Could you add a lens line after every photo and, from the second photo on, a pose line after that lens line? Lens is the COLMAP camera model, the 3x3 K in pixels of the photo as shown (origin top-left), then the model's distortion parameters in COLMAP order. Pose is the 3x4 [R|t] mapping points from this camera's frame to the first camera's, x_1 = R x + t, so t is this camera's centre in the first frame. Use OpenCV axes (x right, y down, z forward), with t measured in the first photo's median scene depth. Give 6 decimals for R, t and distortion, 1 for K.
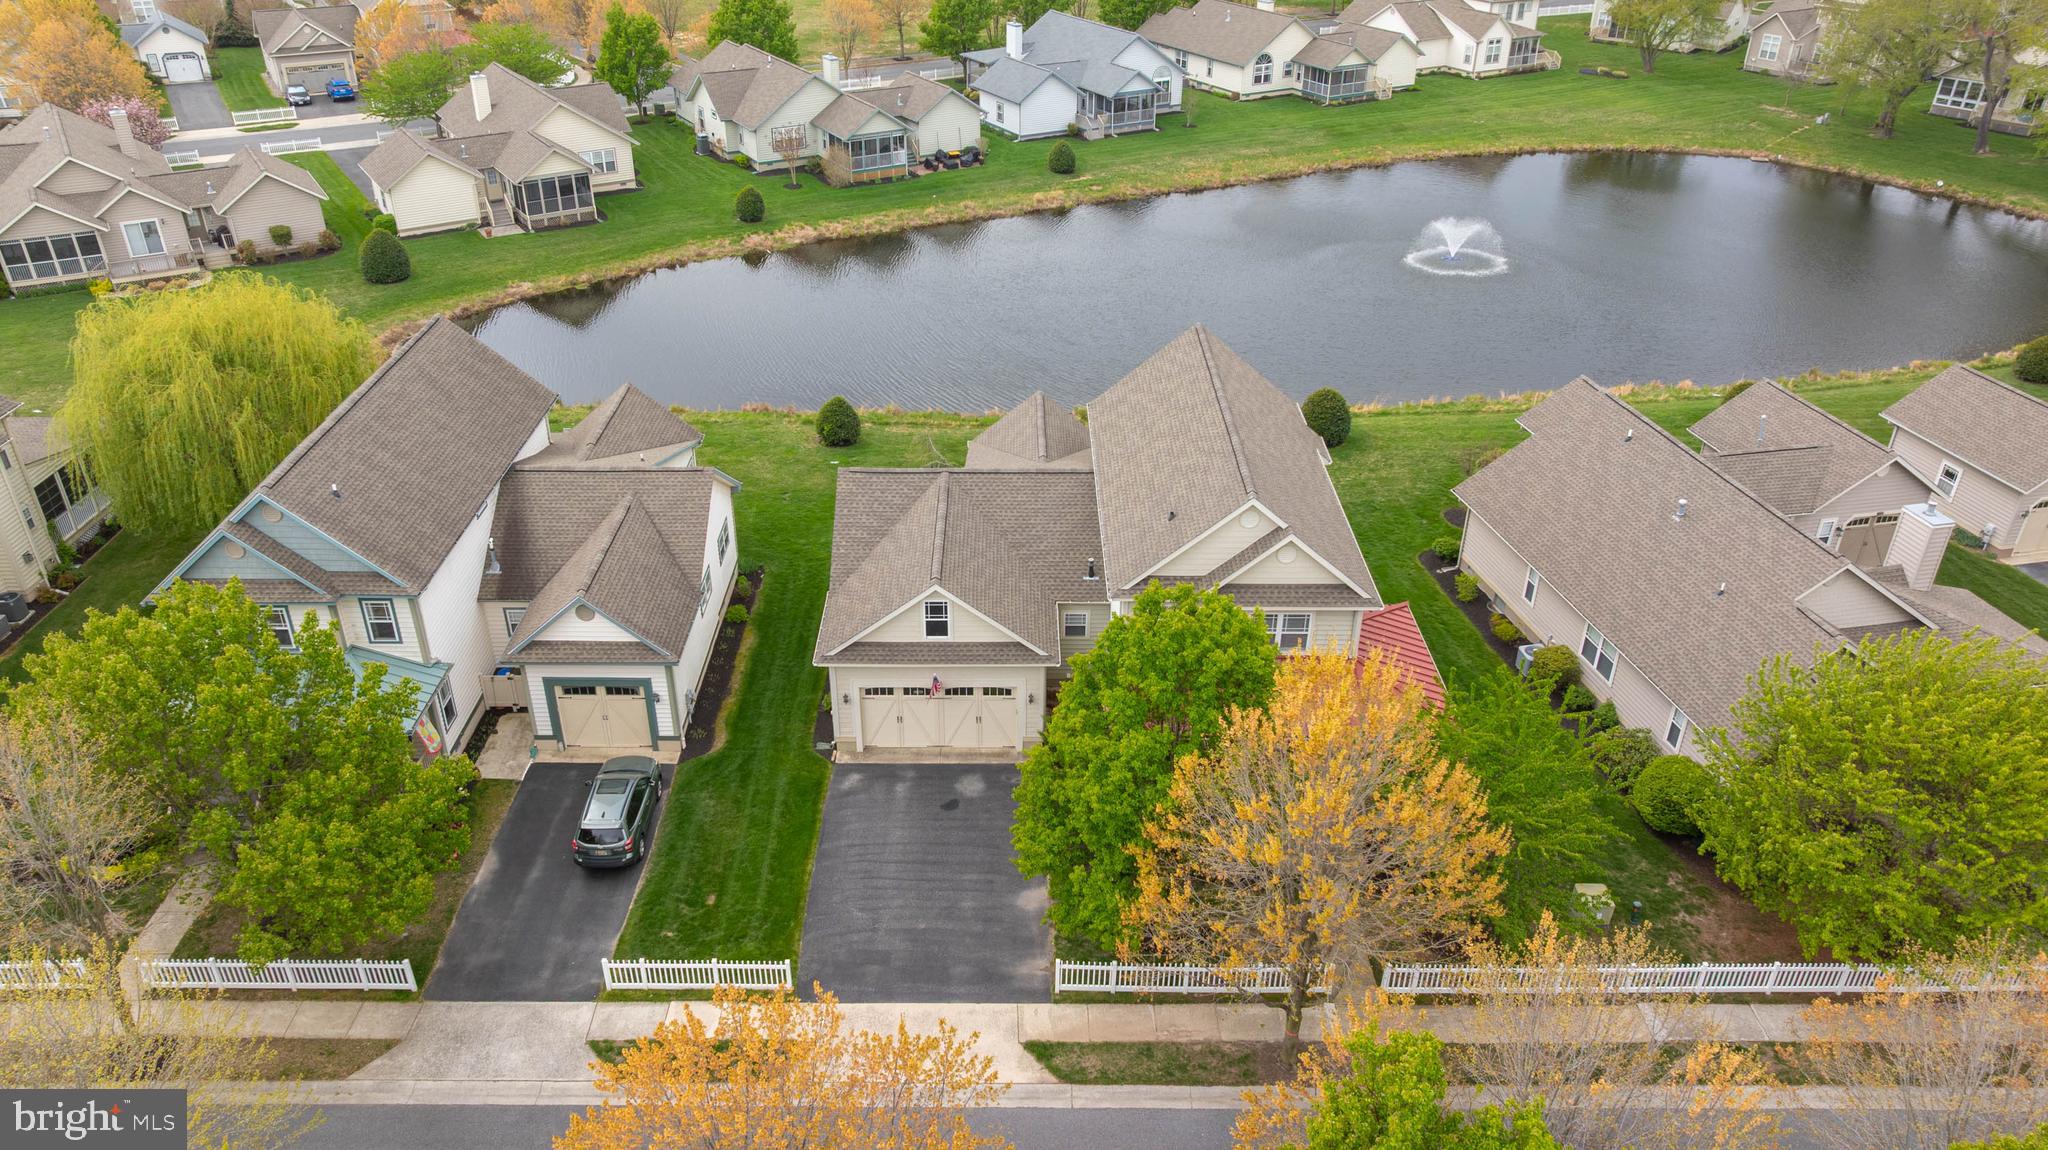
lens RADIAL K [[1439.9, 0, 1024.0], [0, 1439.9, 575.0], [0, 0, 1]] dist [0.002641, -0.062305]
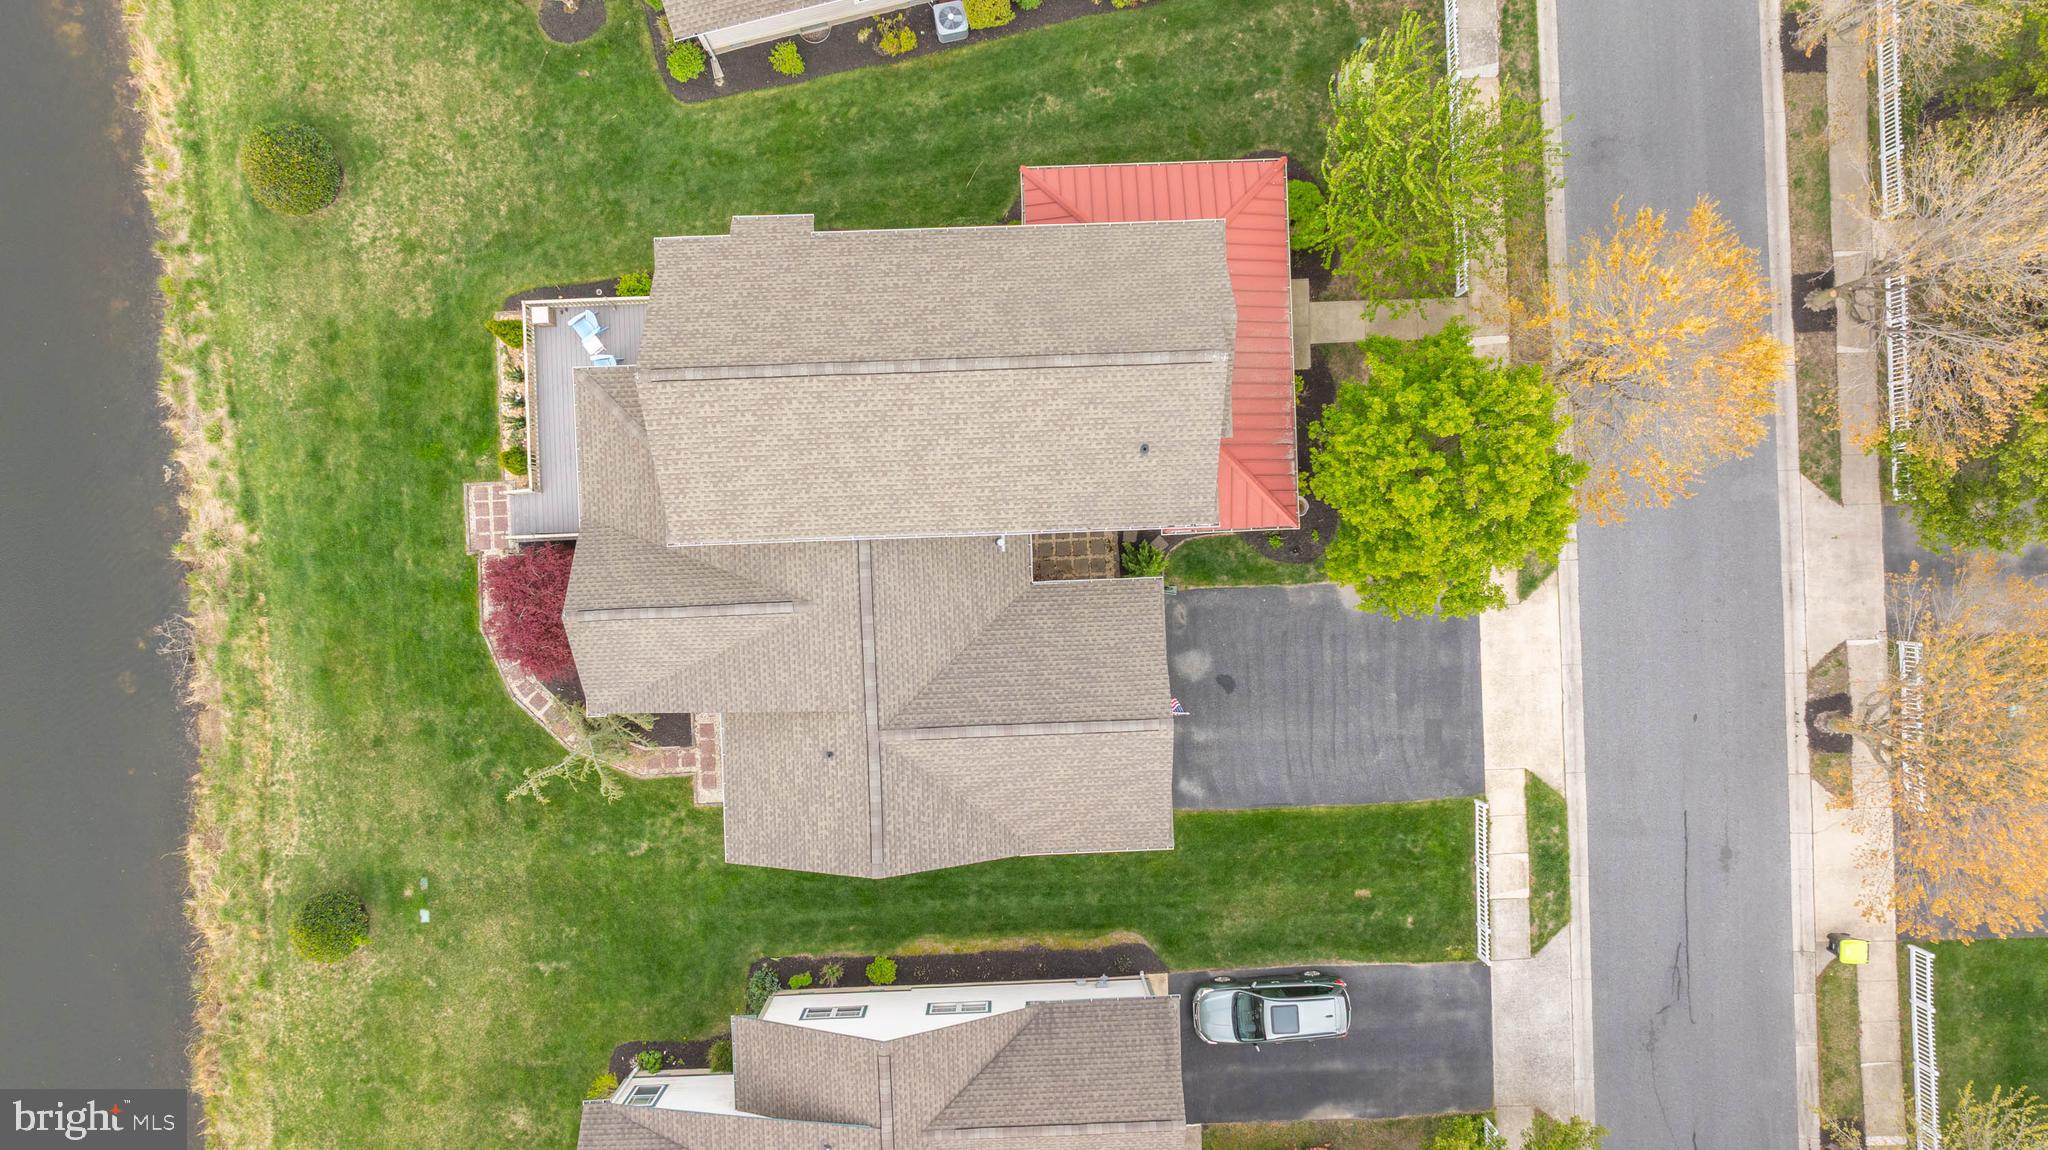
lens RADIAL K [[1439.9, 0, 1024.0], [0, 1439.9, 575.0], [0, 0, 1]] dist [0.002641, -0.062305]
pose [[-0.031949, -0.999424, -0.011422, 0.018650], [0.492105, -0.025676, 0.870157, -0.364159], [-0.869949, 0.022180, 0.492642, 0.296456]]
